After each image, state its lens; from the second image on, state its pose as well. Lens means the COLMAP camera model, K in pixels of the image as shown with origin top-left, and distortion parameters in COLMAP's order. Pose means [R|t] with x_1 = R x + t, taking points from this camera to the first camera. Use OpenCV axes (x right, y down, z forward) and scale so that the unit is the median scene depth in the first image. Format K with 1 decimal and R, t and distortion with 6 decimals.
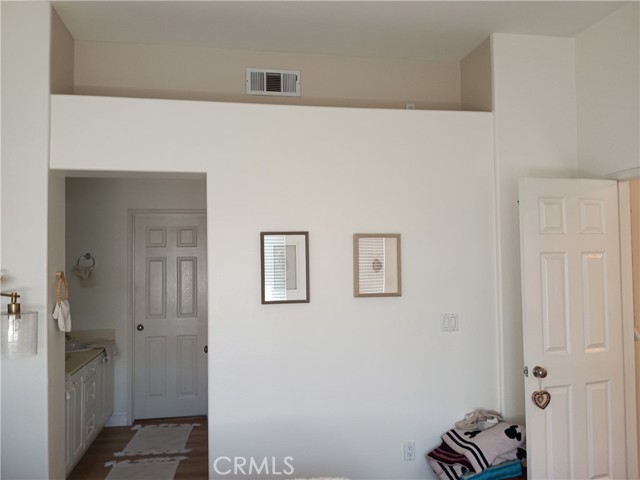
lens RADIAL K [[525.1, 0, 319.1], [0, 525.1, 239.7], [0, 0, 1]] dist [0.089575, -0.145177]
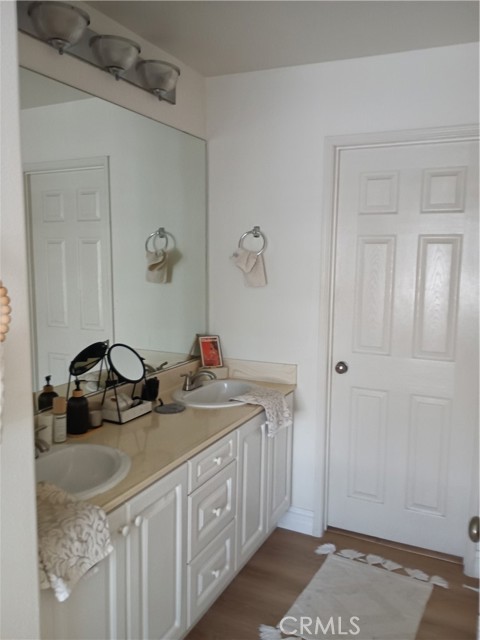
lens RADIAL K [[525.1, 0, 238.0], [0, 525.1, 318.7], [0, 0, 1]] dist [0.089575, -0.145177]
pose [[0.804961, 0.094401, -0.585769, -0.117068], [0.000783, 0.987092, 0.160154, 0.032297], [0.593327, -0.129376, 0.794497, 0.533158]]
